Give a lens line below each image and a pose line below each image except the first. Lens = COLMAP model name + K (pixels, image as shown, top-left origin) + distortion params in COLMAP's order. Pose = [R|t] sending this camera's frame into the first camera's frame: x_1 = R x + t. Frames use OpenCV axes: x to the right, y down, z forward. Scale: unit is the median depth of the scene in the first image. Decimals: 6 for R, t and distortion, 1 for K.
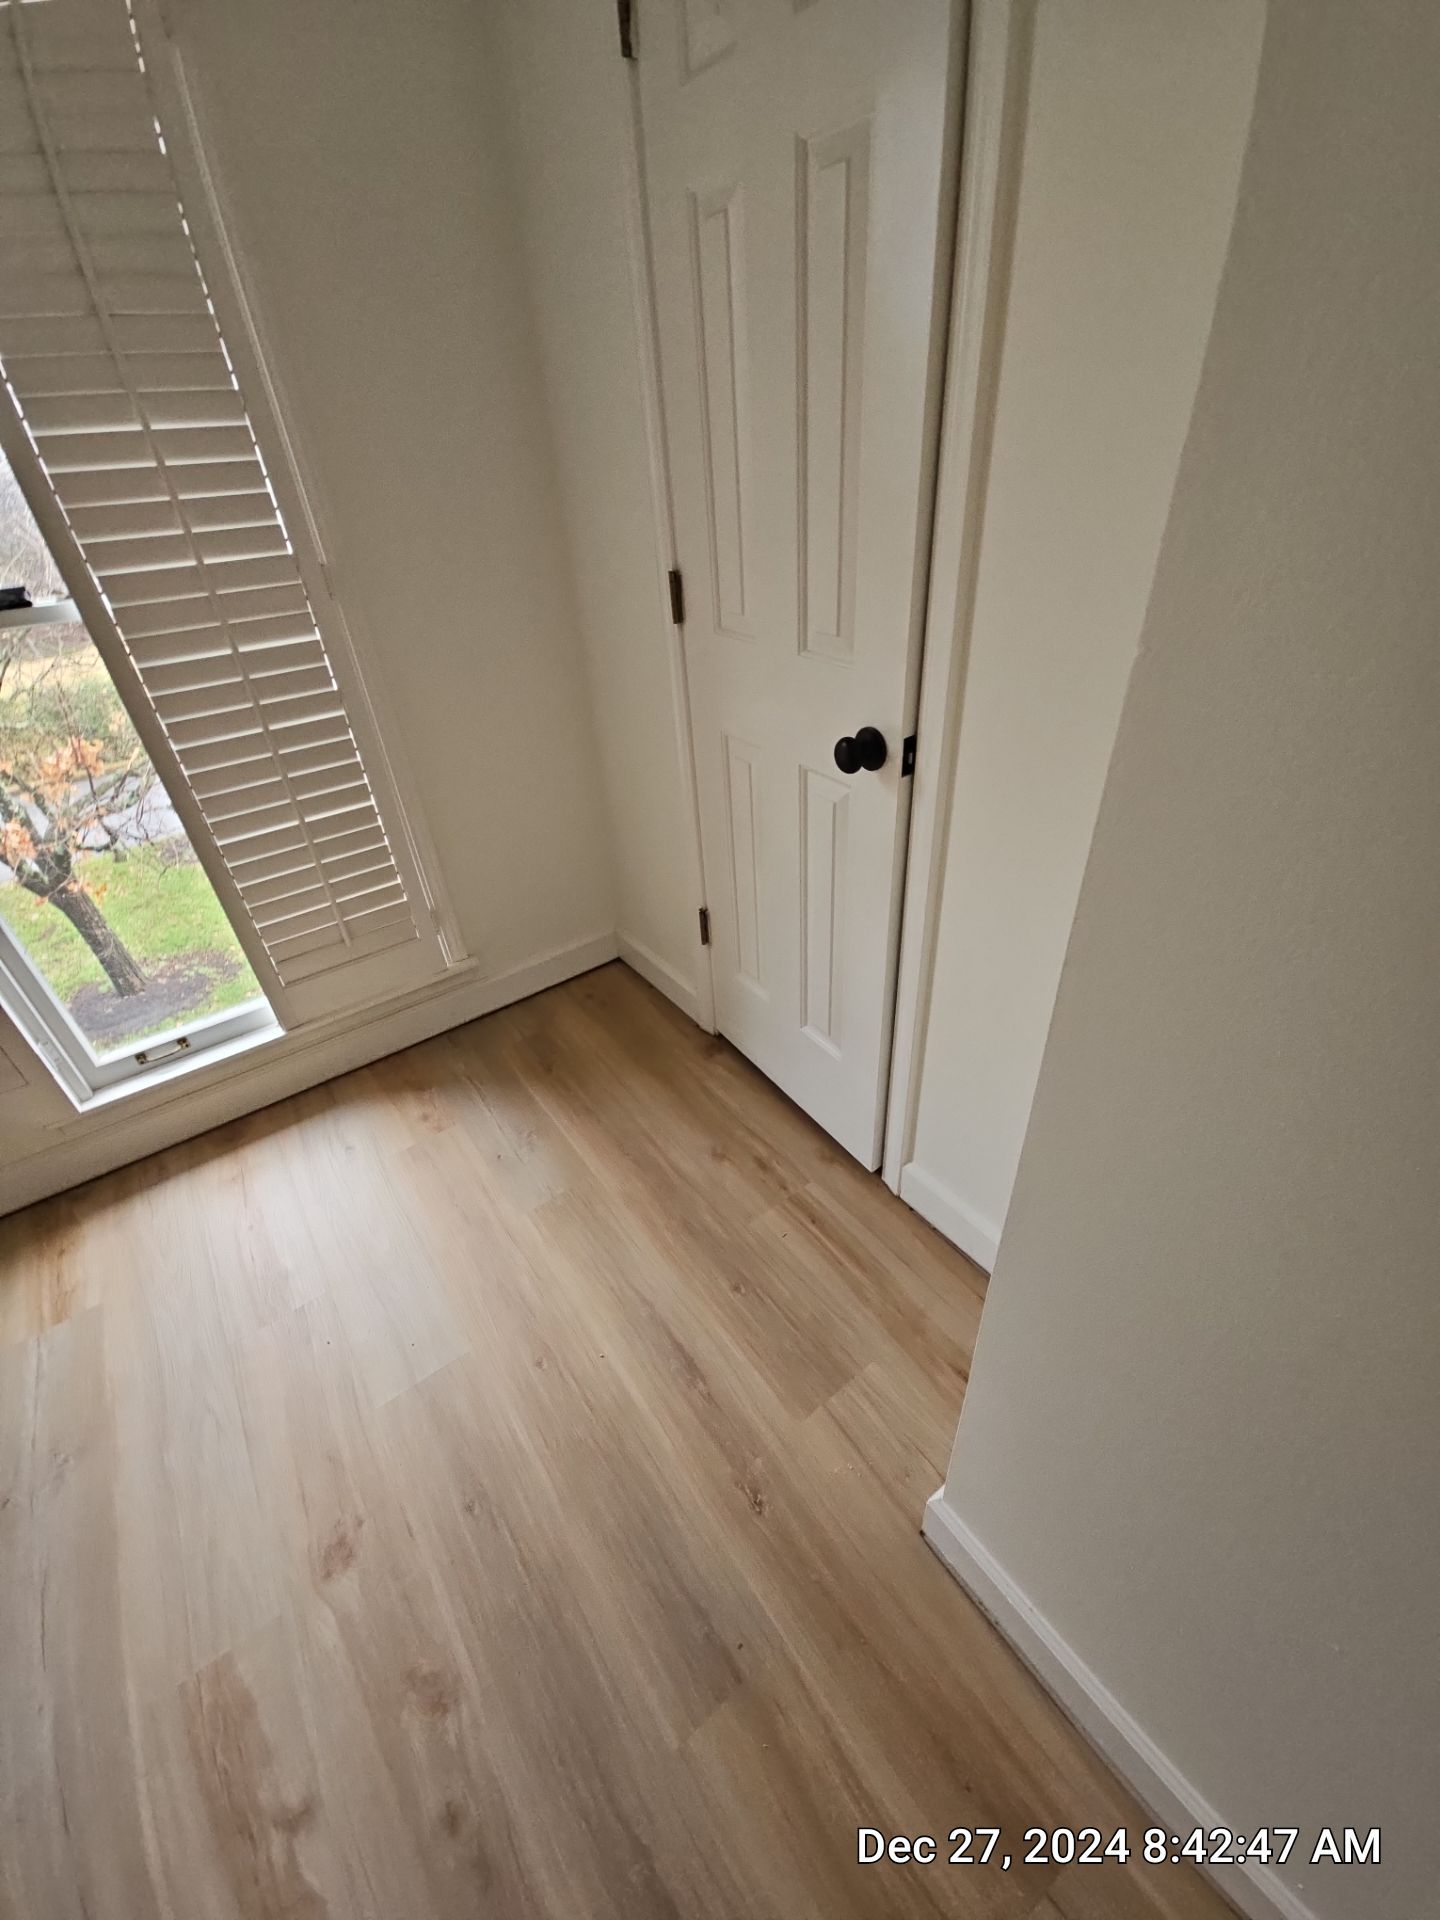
lens RADIAL K [[769.0, 0, 725.0], [0, 769.0, 961.7], [0, 0, 1]] dist [0.011712, -0.007480]
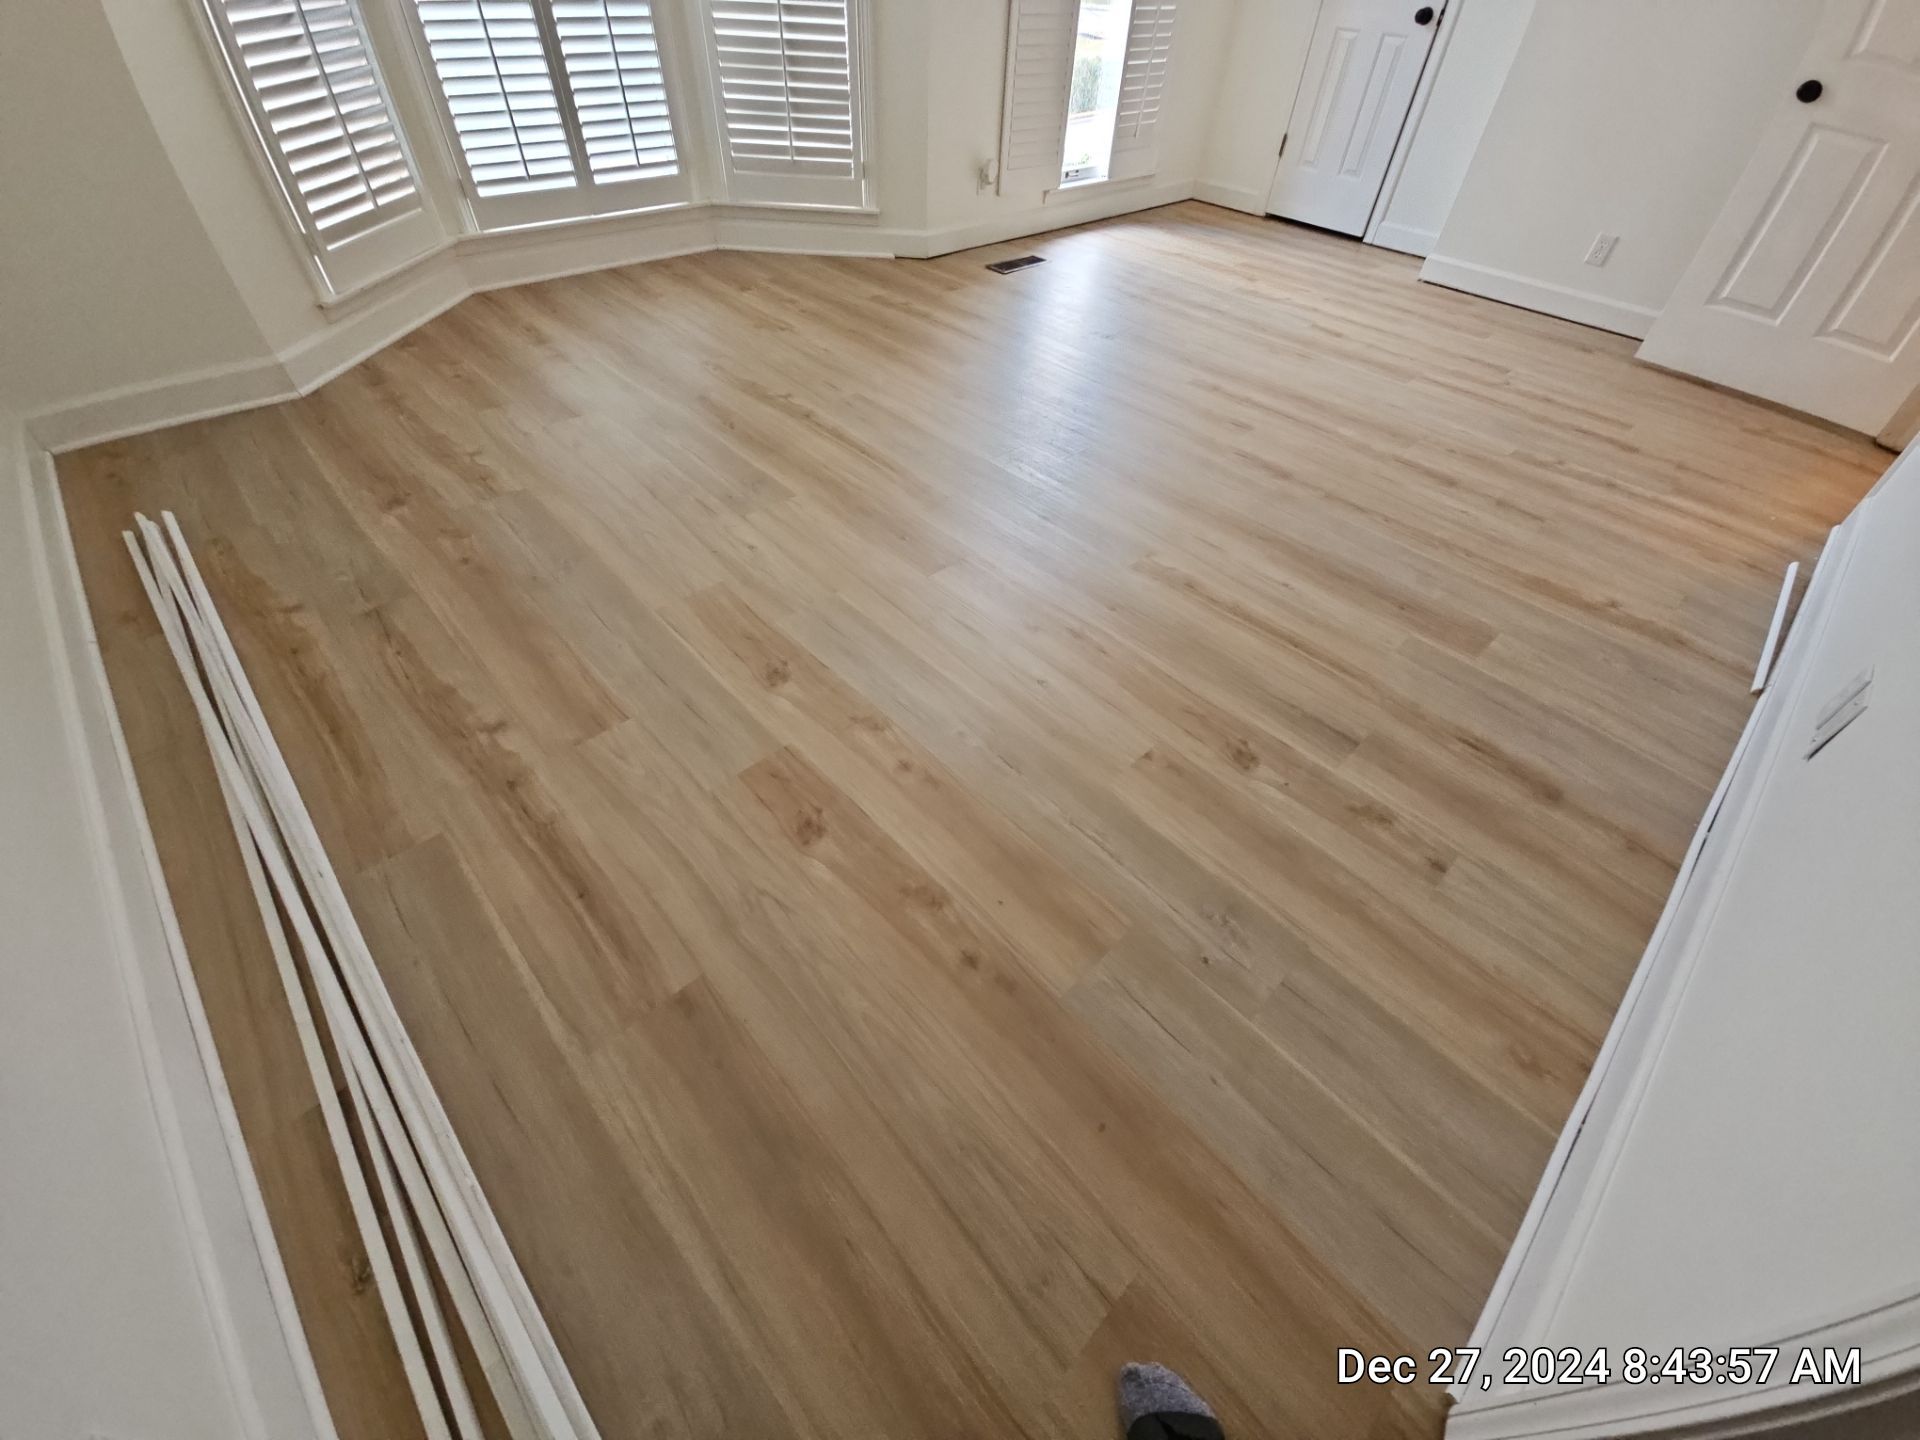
lens RADIAL K [[785.9, 0, 960.0], [0, 785.9, 720.0], [0, 0, 1]] dist [0.003462, 0.000091]
pose [[0.985968, -0.023573, 0.165263, -1.536965], [-0.008045, 0.982120, 0.188083, 1.313040], [-0.166741, -0.186774, 0.968149, -1.569502]]
